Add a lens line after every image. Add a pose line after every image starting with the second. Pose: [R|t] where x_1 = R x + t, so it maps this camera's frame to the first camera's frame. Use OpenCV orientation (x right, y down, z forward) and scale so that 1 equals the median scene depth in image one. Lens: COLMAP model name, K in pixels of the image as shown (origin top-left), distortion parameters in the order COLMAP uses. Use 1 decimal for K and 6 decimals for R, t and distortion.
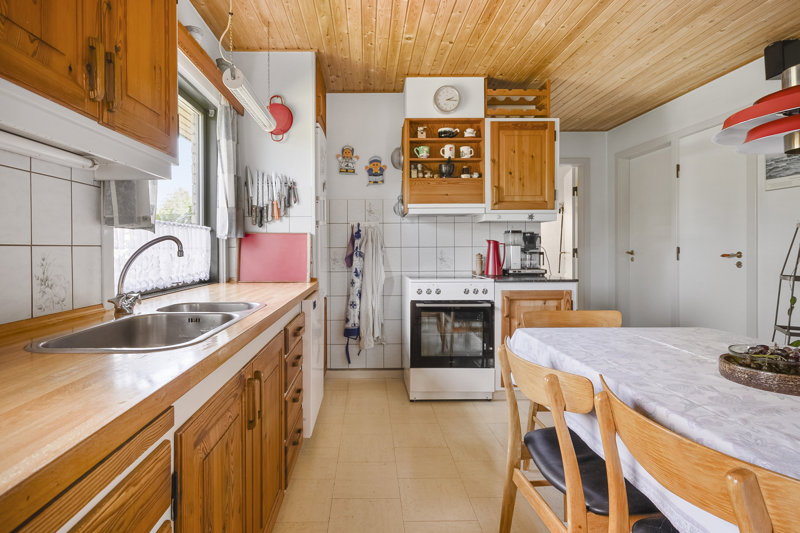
lens RADIAL K [[420.7, 0, 399.8], [0, 420.7, 244.1], [0, 0, 1]] dist [-0.002601, -0.000025]
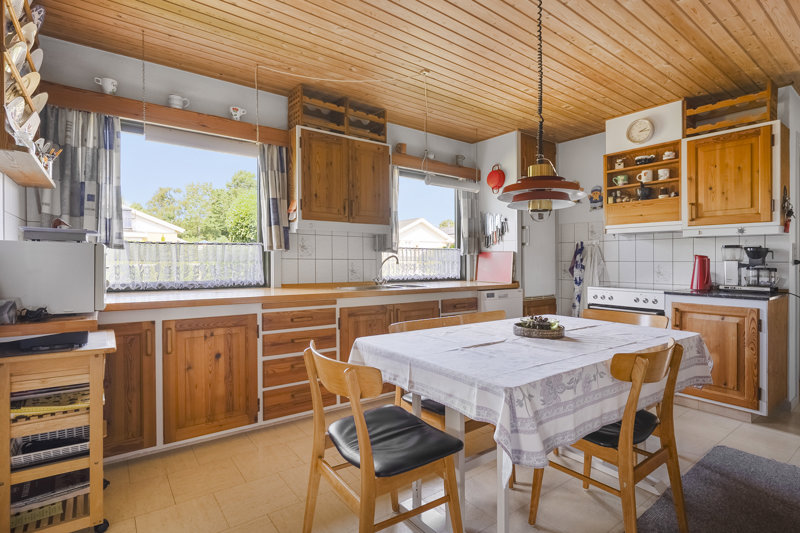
lens RADIAL K [[398.0, 0, 400.0], [0, 398.0, 266.5], [0, 0, 1]] dist [0.000163, 0.000162]
pose [[0.606457, 0.020313, -0.794857, 0.569579], [-0.000823, 0.999689, 0.024920, -0.005890], [0.795116, -0.014459, 0.606285, -0.165790]]
